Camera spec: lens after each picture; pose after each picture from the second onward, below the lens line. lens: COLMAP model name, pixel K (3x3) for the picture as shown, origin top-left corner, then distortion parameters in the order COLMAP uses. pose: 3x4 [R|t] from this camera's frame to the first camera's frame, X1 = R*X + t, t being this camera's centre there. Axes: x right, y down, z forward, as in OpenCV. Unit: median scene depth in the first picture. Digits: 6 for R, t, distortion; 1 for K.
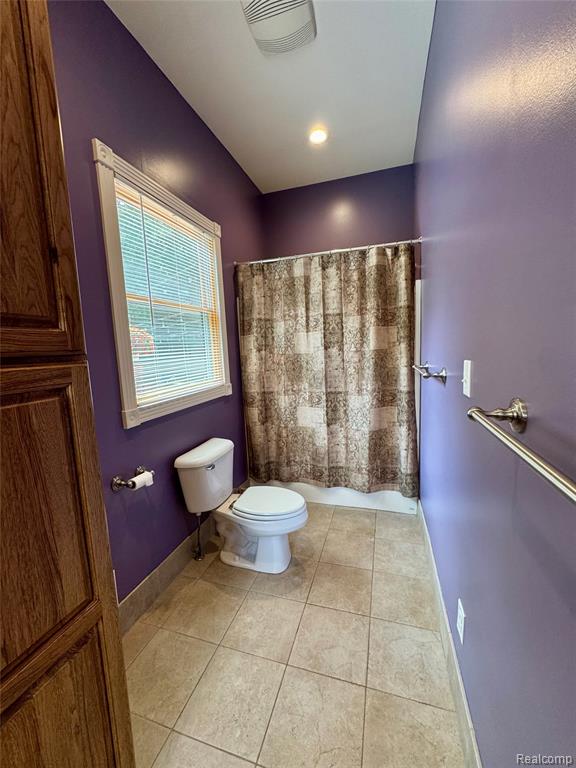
lens RADIAL K [[306.2, 0, 288.9], [0, 306.2, 383.3], [0, 0, 1]] dist [-0.003074, -0.000474]
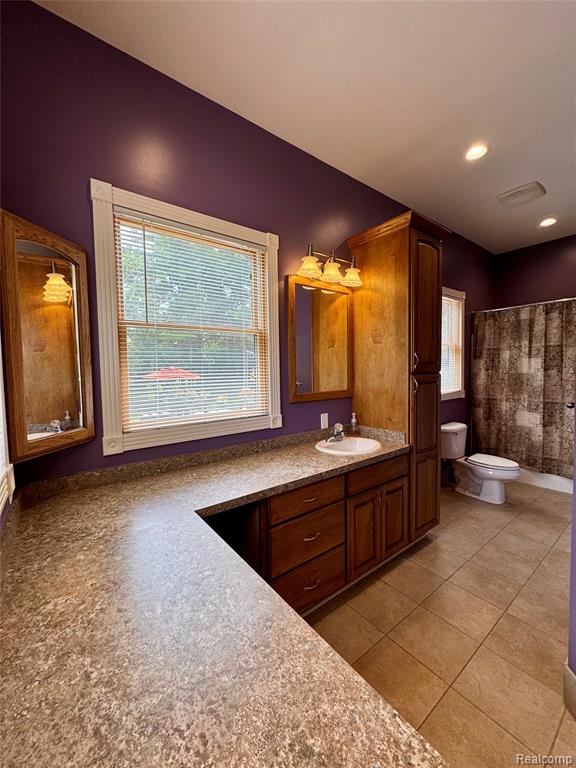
lens RADIAL K [[306.2, 0, 287.1], [0, 306.2, 383.1], [0, 0, 1]] dist [-0.003074, -0.000474]
pose [[0.814913, 0.057925, -0.576682, -0.030907], [-0.086935, 0.995953, -0.022809, 0.076164], [0.573027, 0.068721, 0.816650, -0.775753]]
